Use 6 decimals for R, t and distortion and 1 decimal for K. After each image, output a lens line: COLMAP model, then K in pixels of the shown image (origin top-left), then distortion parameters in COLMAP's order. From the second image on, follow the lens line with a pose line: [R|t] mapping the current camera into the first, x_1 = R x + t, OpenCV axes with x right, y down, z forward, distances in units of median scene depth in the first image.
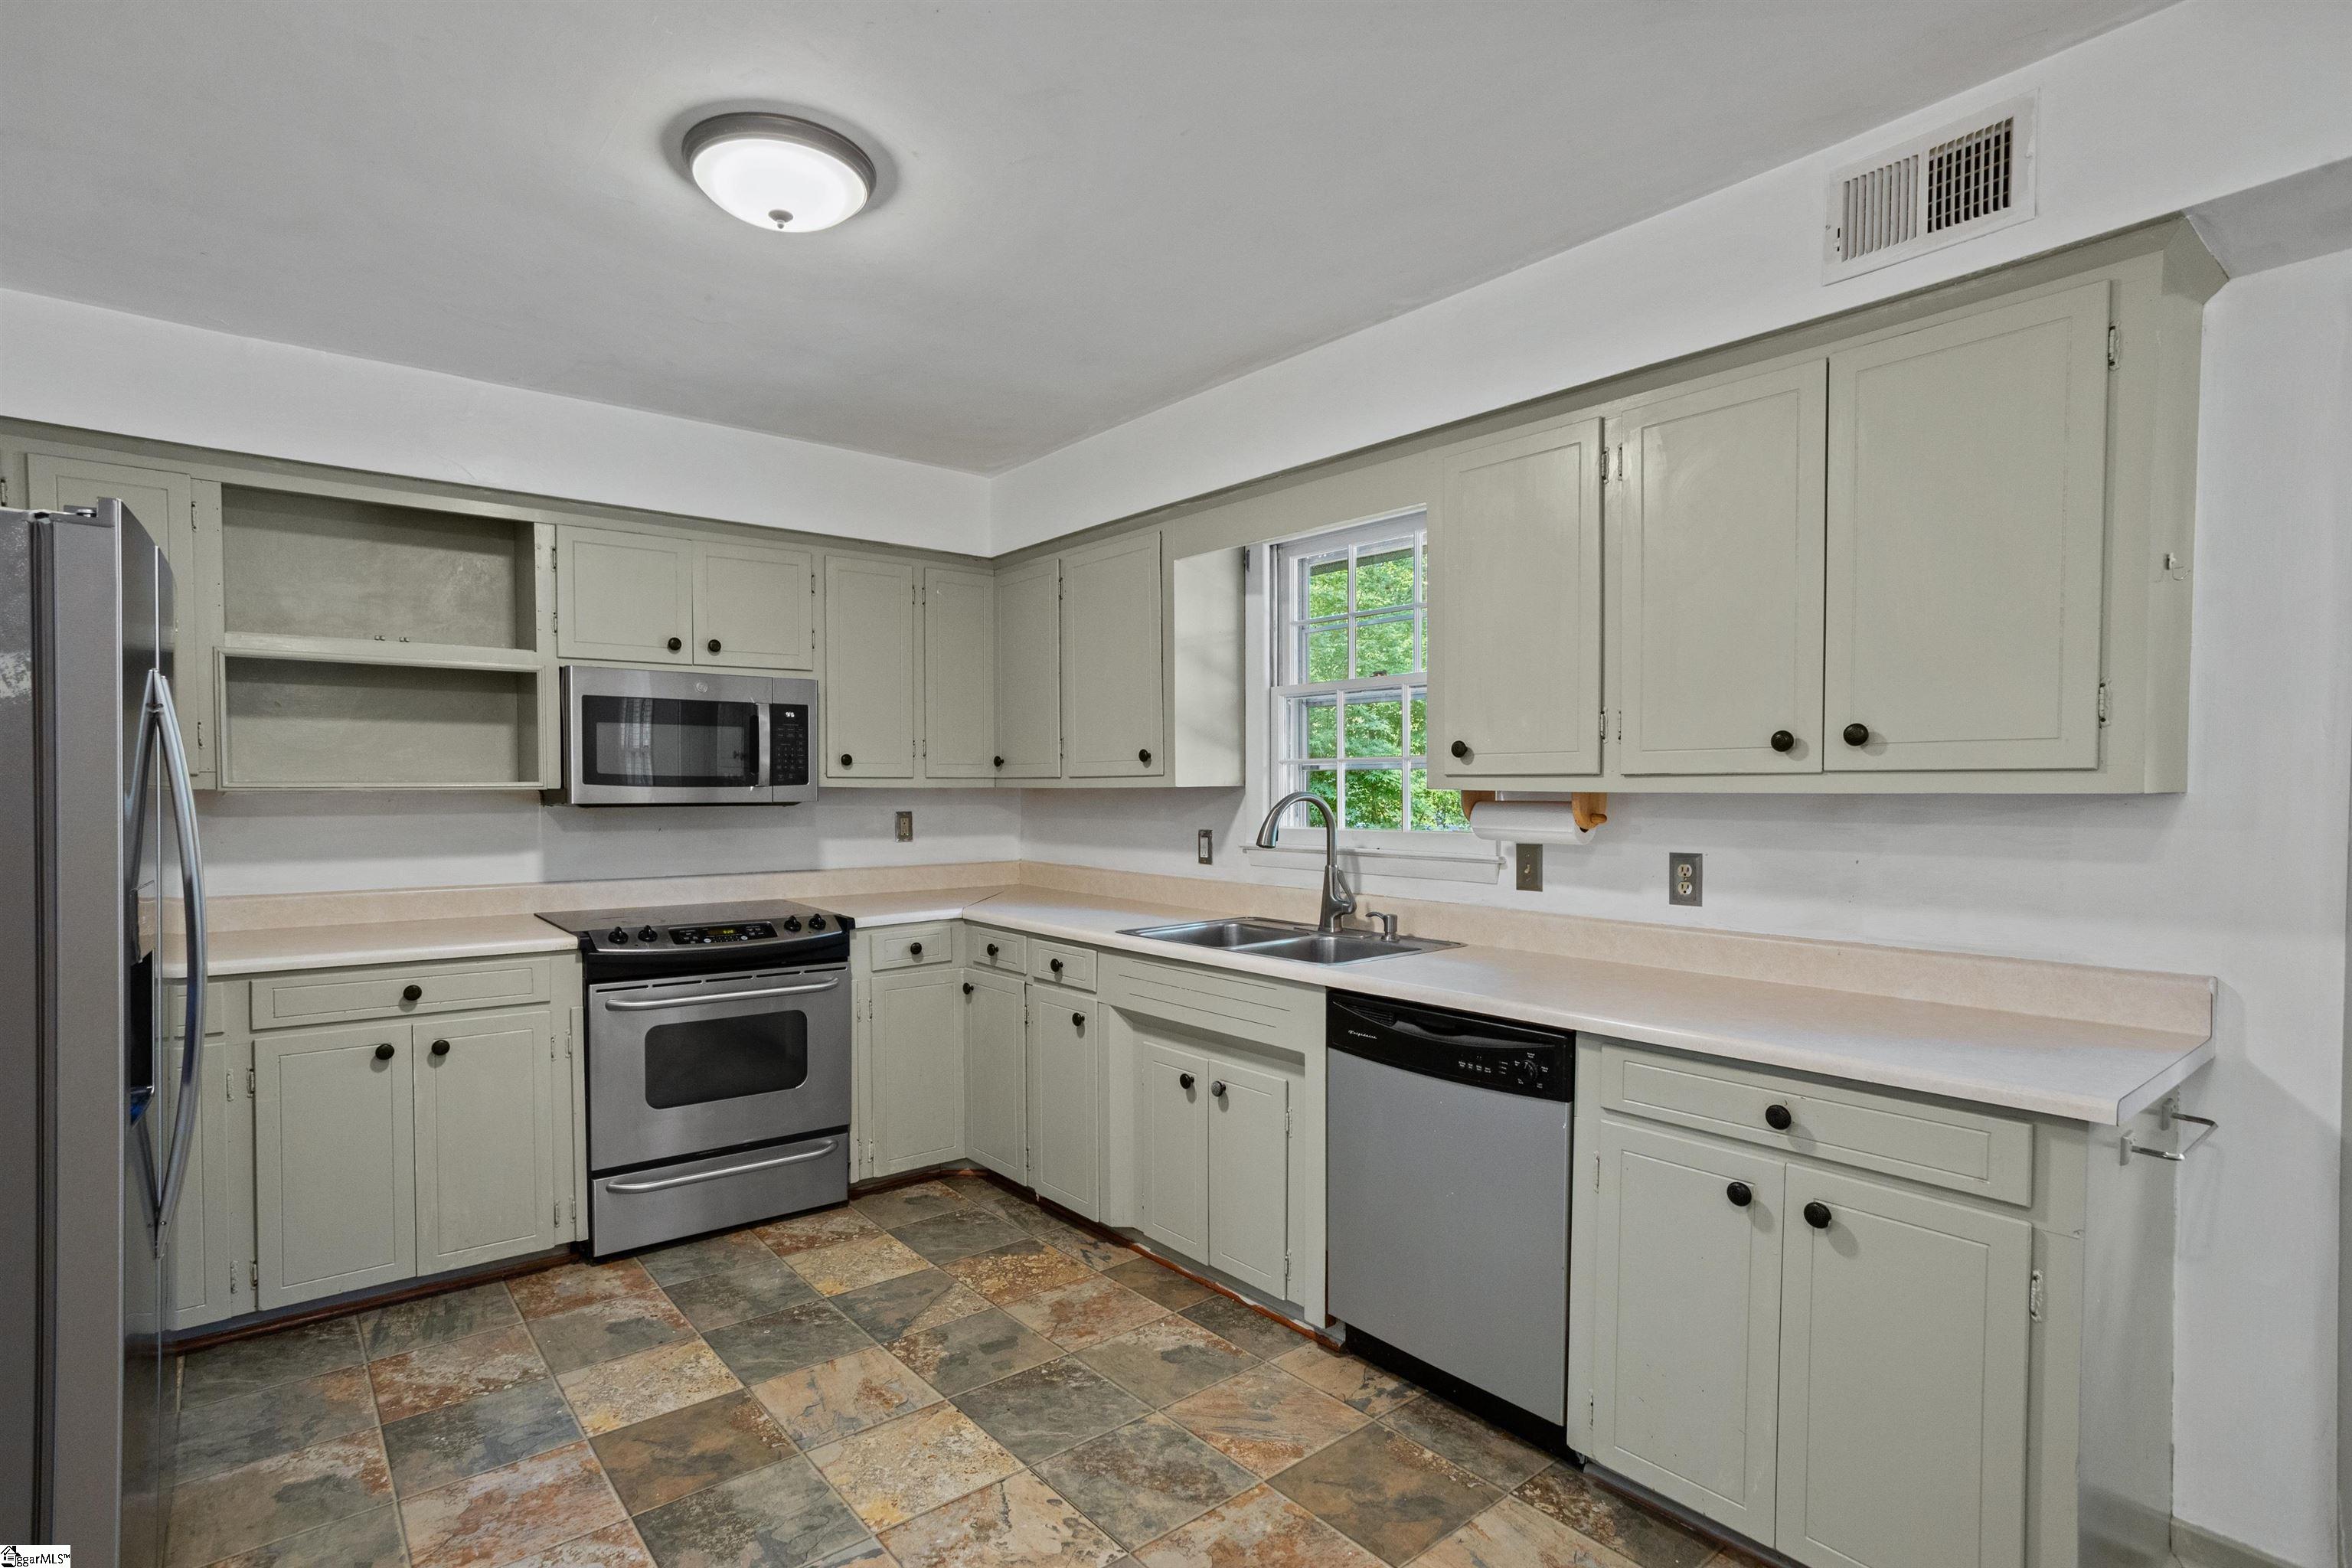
lens RADIAL K [[1148.0, 0, 1153.0], [0, 1148.0, 817.6], [0, 0, 1]] dist [-0.056999, 0.042272]
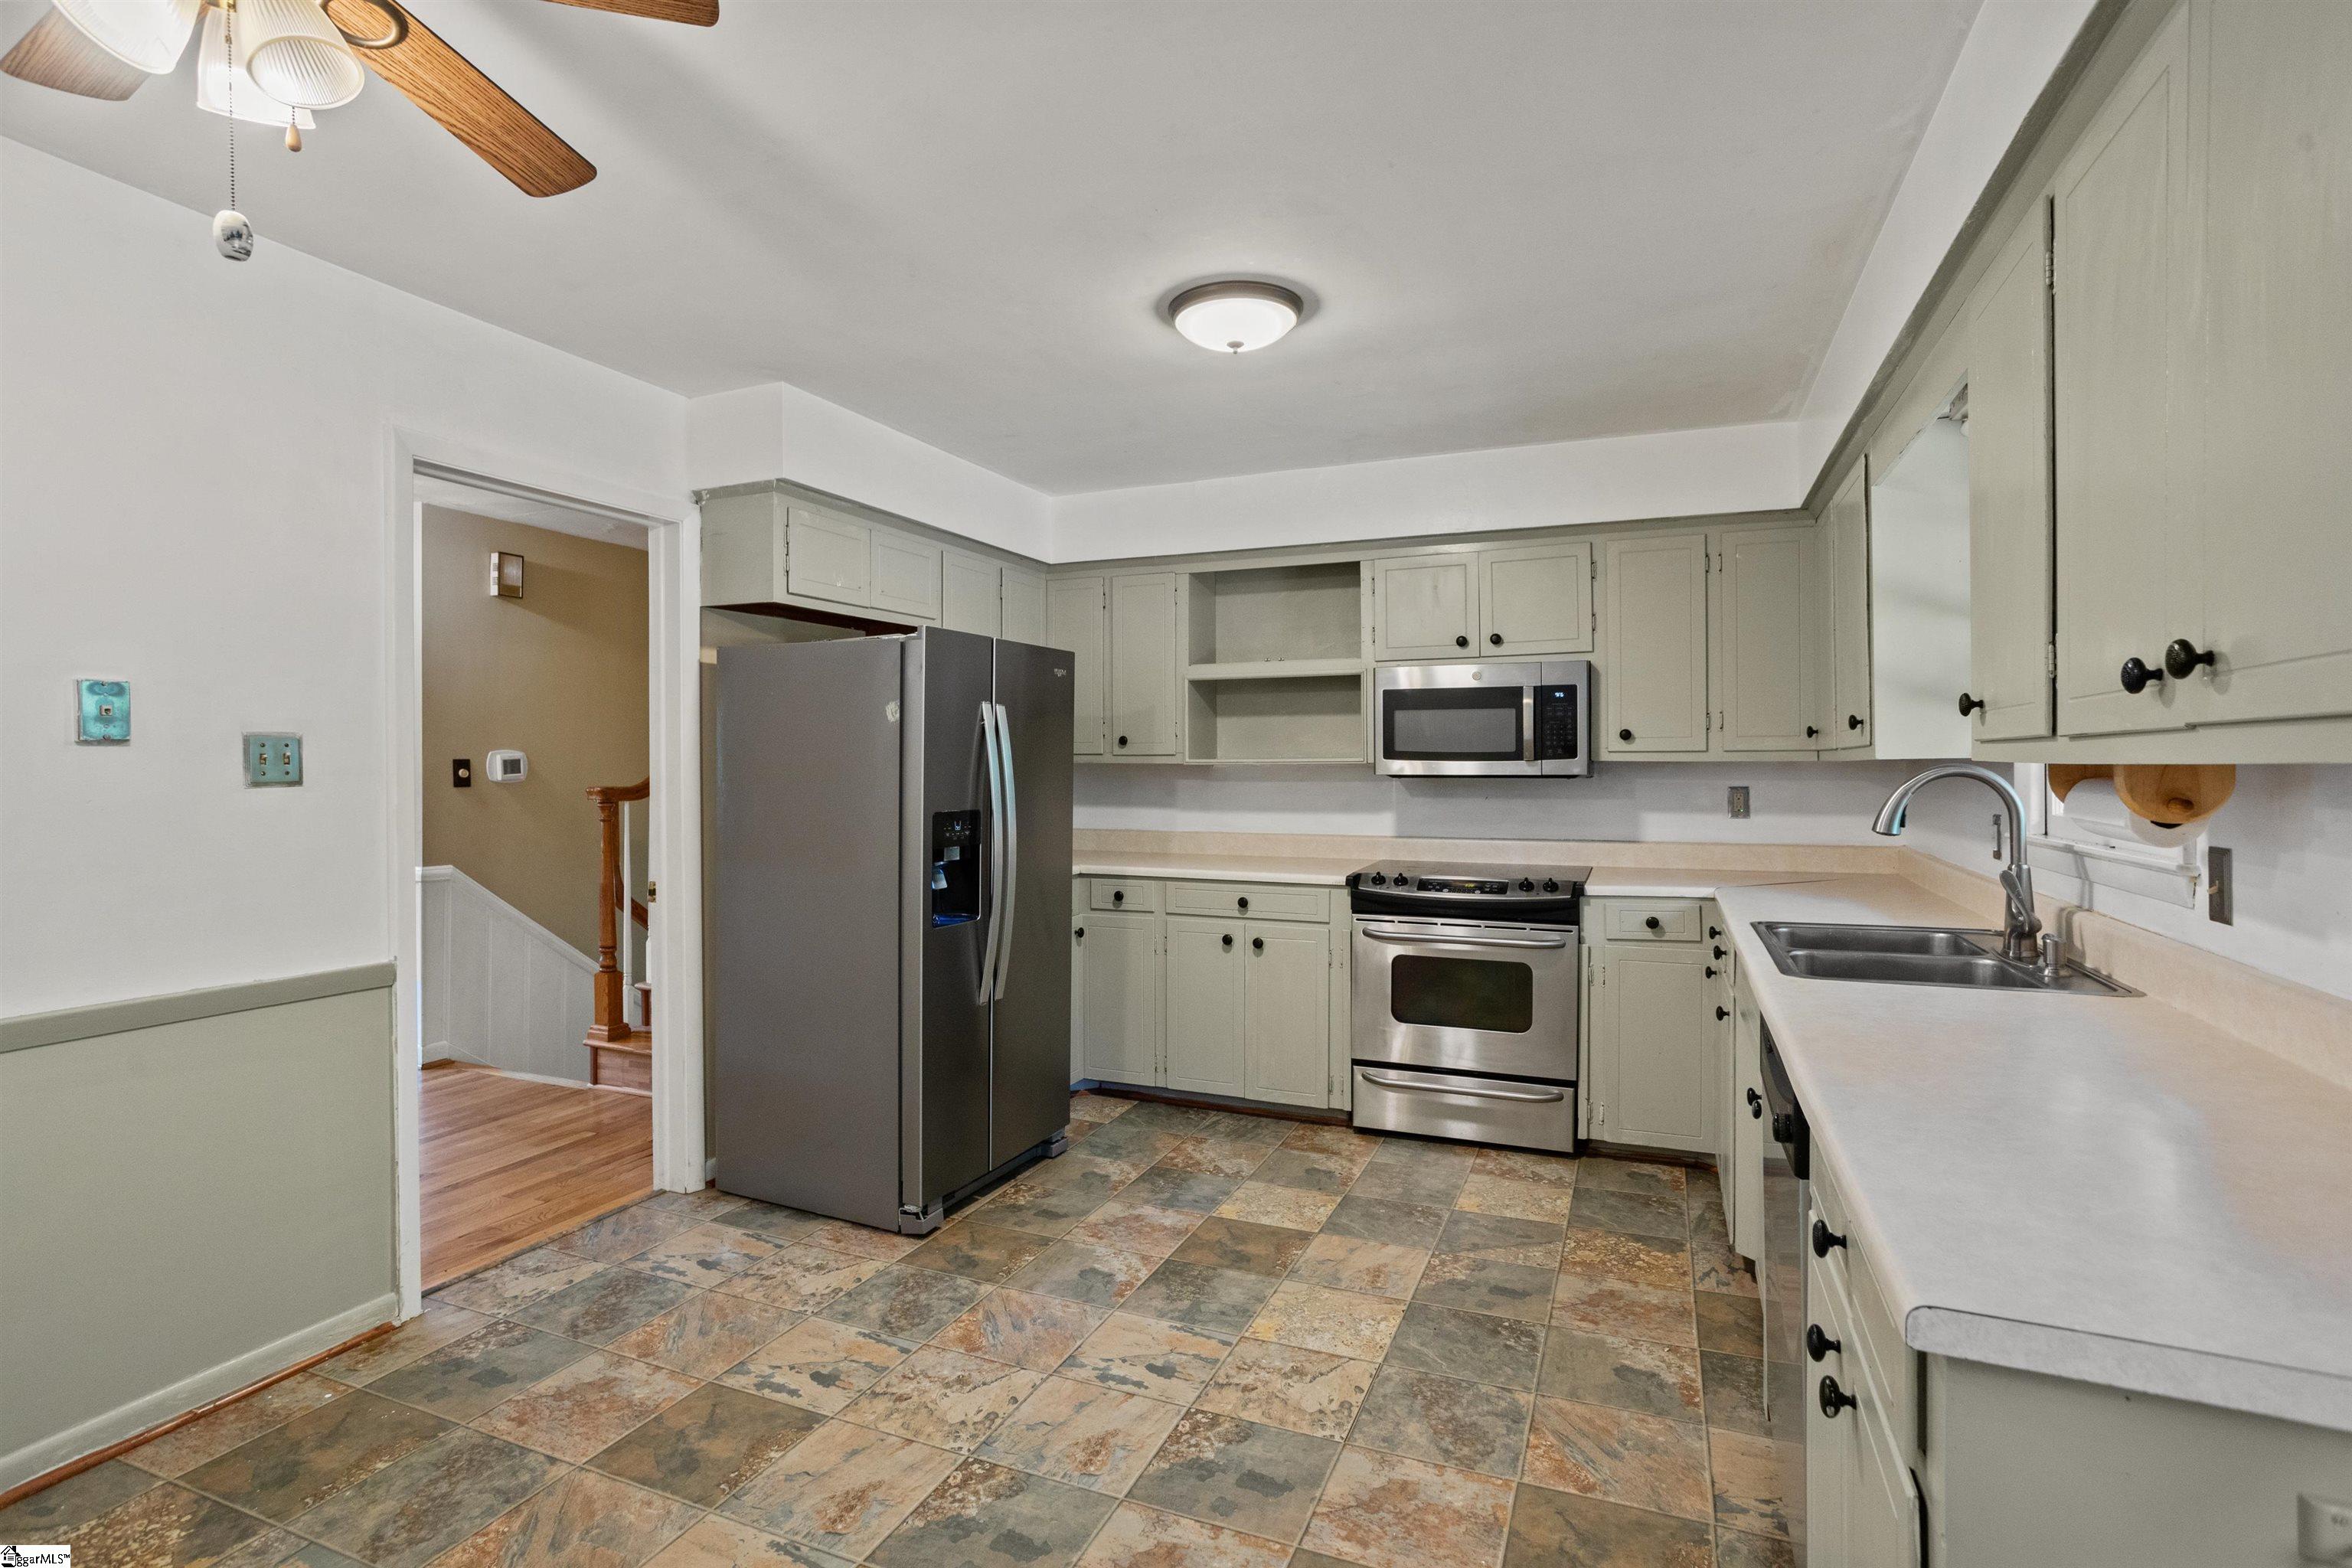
lens RADIAL K [[1147.2, 0, 1156.0], [0, 1147.2, 766.1], [0, 0, 1]] dist [-0.045143, 0.031930]
pose [[0.465774, -0.000640, -0.884903, 0.556525], [-0.020283, 0.999729, -0.011399, -0.002148], [0.884671, 0.023257, 0.465635, 0.185107]]
